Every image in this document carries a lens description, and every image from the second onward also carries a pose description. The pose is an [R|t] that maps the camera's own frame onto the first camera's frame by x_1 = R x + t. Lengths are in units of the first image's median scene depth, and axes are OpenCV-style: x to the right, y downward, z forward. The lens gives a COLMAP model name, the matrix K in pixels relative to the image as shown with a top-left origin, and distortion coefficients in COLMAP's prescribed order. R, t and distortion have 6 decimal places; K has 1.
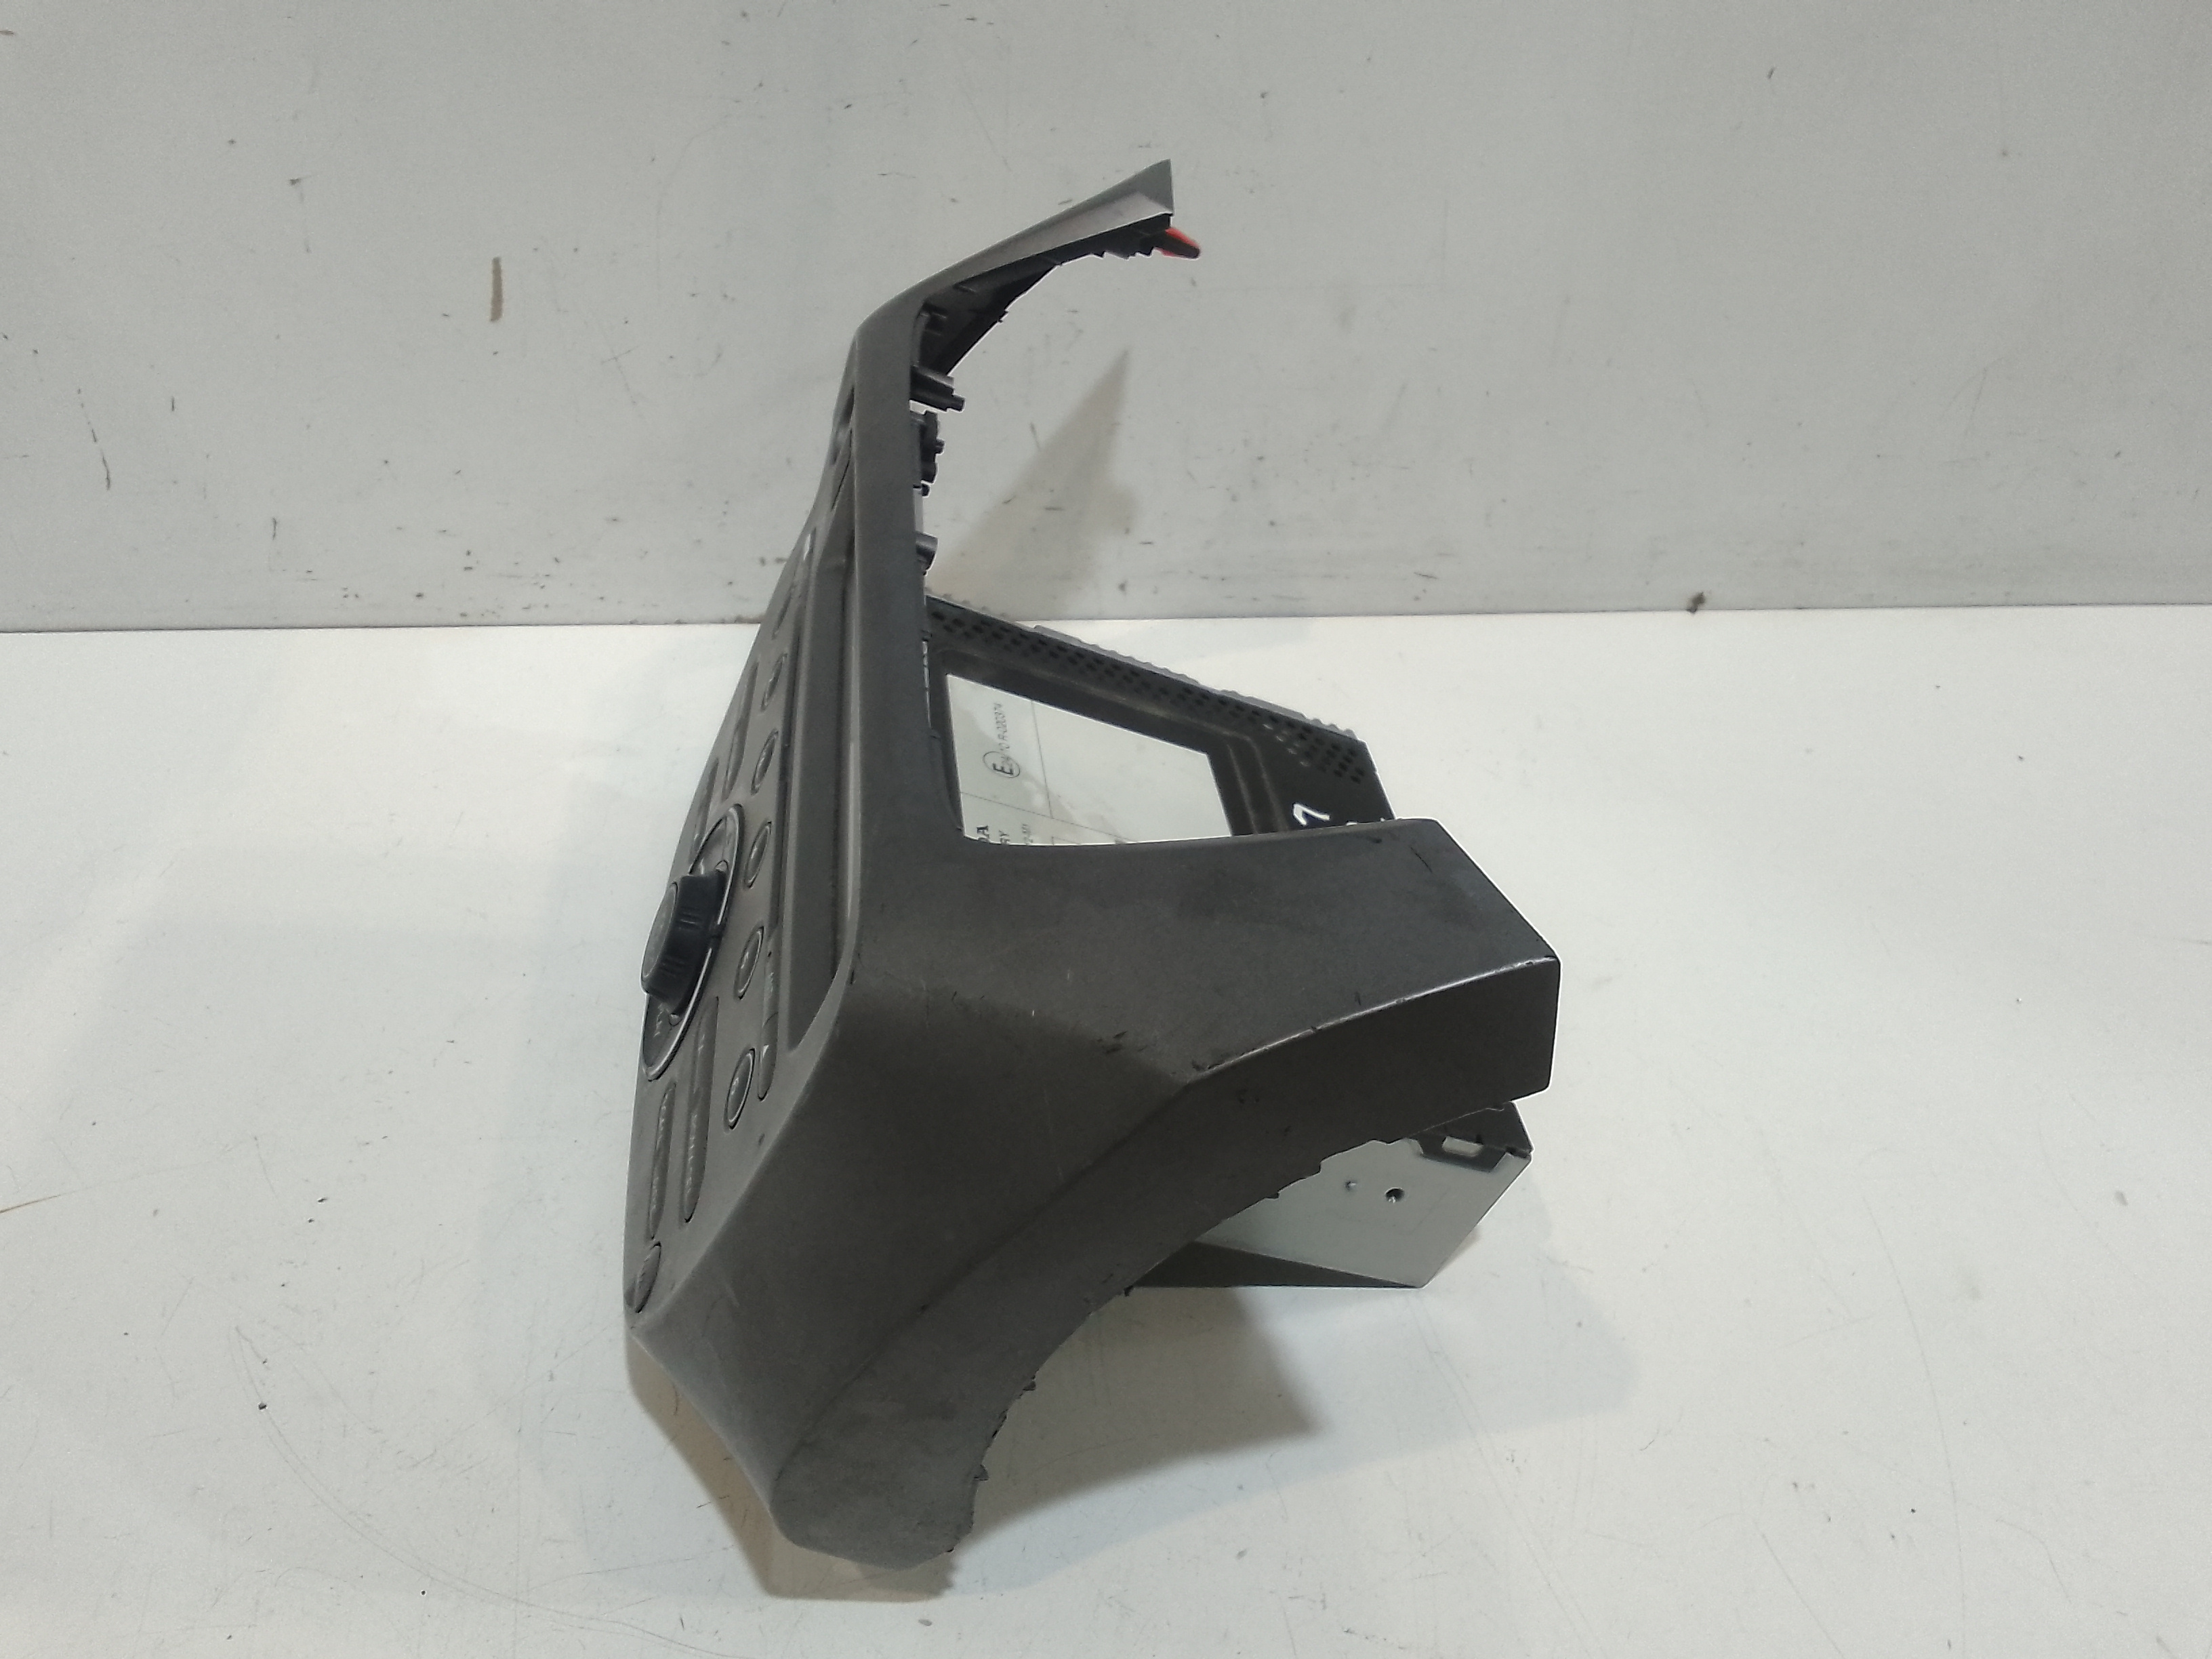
lens RADIAL K [[1759.8, 0, 1083.5], [0, 1759.8, 831.9], [0, 0, 1]] dist [0.044755, -0.089371]
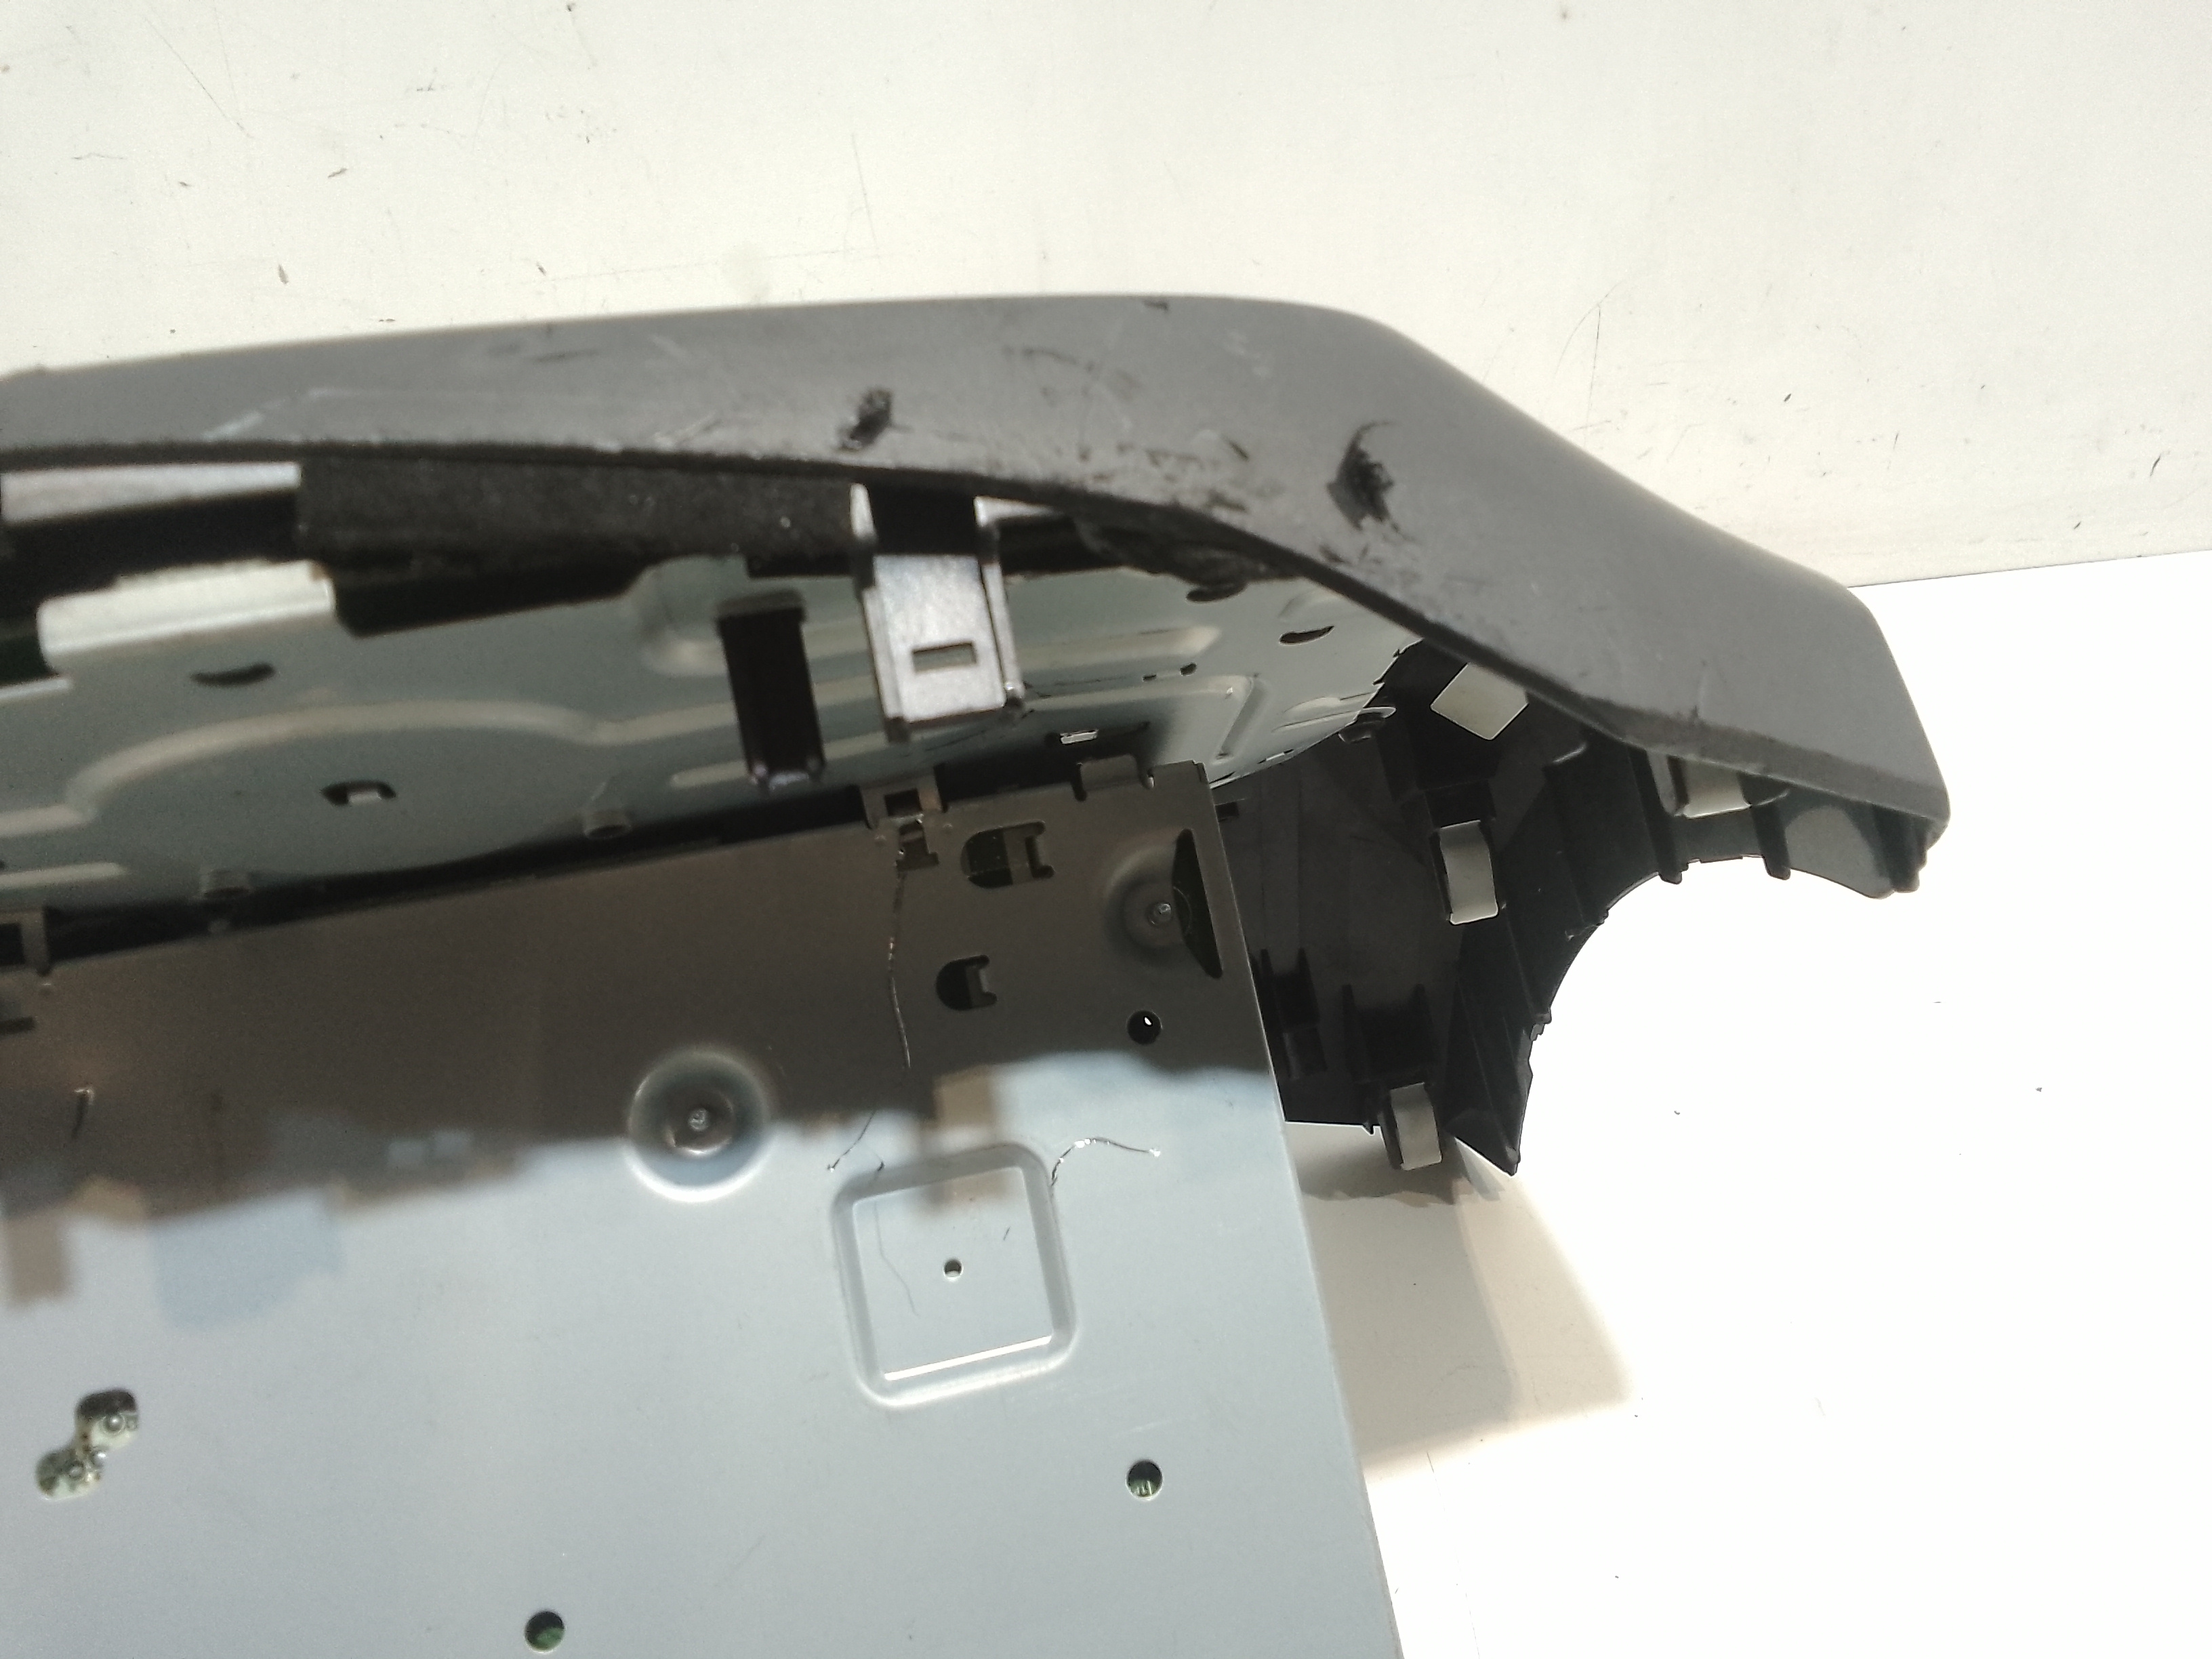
lens RADIAL K [[1759.8, 0, 1109.9], [0, 1759.8, 818.9], [0, 0, 1]] dist [0.044755, -0.089371]
pose [[0.993476, -0.101067, 0.052839, 0.225733], [0.105636, 0.990106, -0.092364, 0.016686], [-0.042981, 0.097343, 0.994322, 0.242717]]
